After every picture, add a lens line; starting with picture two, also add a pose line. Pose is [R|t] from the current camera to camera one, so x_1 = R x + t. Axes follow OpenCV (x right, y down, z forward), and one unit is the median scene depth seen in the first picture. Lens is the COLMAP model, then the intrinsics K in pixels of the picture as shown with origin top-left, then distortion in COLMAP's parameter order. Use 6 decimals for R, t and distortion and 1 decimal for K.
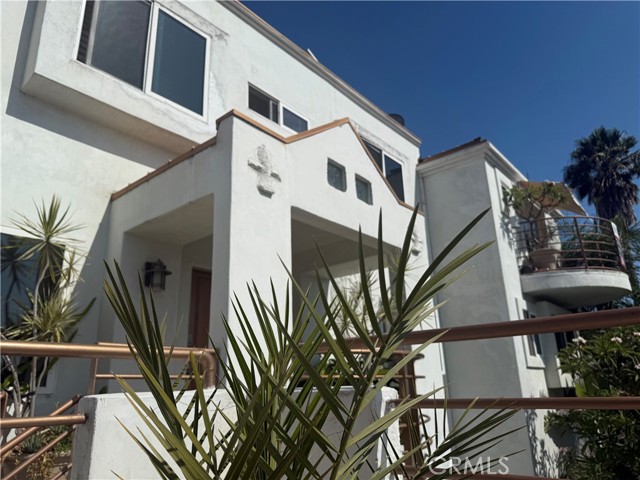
lens RADIAL K [[451.6, 0, 320.0], [0, 451.6, 240.0], [0, 0, 1]] dist [0.011835, -0.049894]
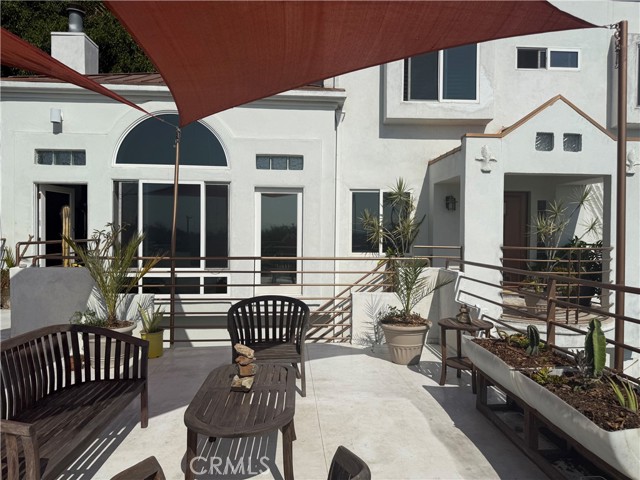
lens RADIAL K [[445.2, 0, 320.0], [0, 445.2, 240.0], [0, 0, 1]] dist [0.066314, -0.047706]
pose [[0.692118, 0.050608, -0.720008, 0.688278], [0.193714, 0.947918, 0.252838, -0.384755], [0.695304, -0.314469, 0.646267, -0.772912]]
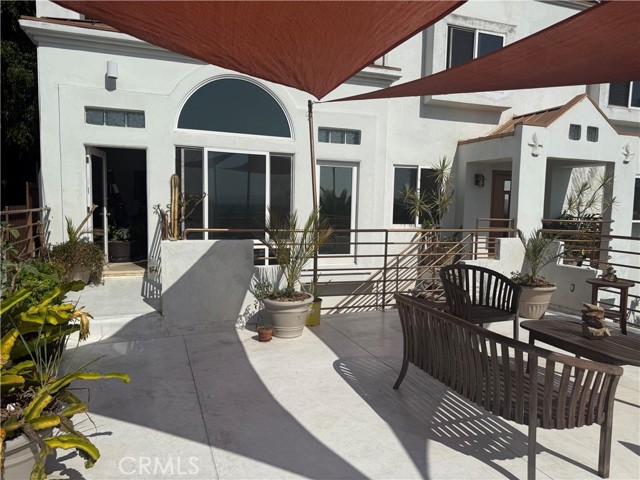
lens RADIAL K [[462.5, 0, 320.0], [0, 462.5, 240.0], [0, 0, 1]] dist [0.073547, -0.057398]
pose [[0.870464, 0.089837, -0.483965, 0.108269], [0.103400, 0.927894, 0.358218, -0.570027], [0.481249, -0.361858, 0.798409, -1.397870]]
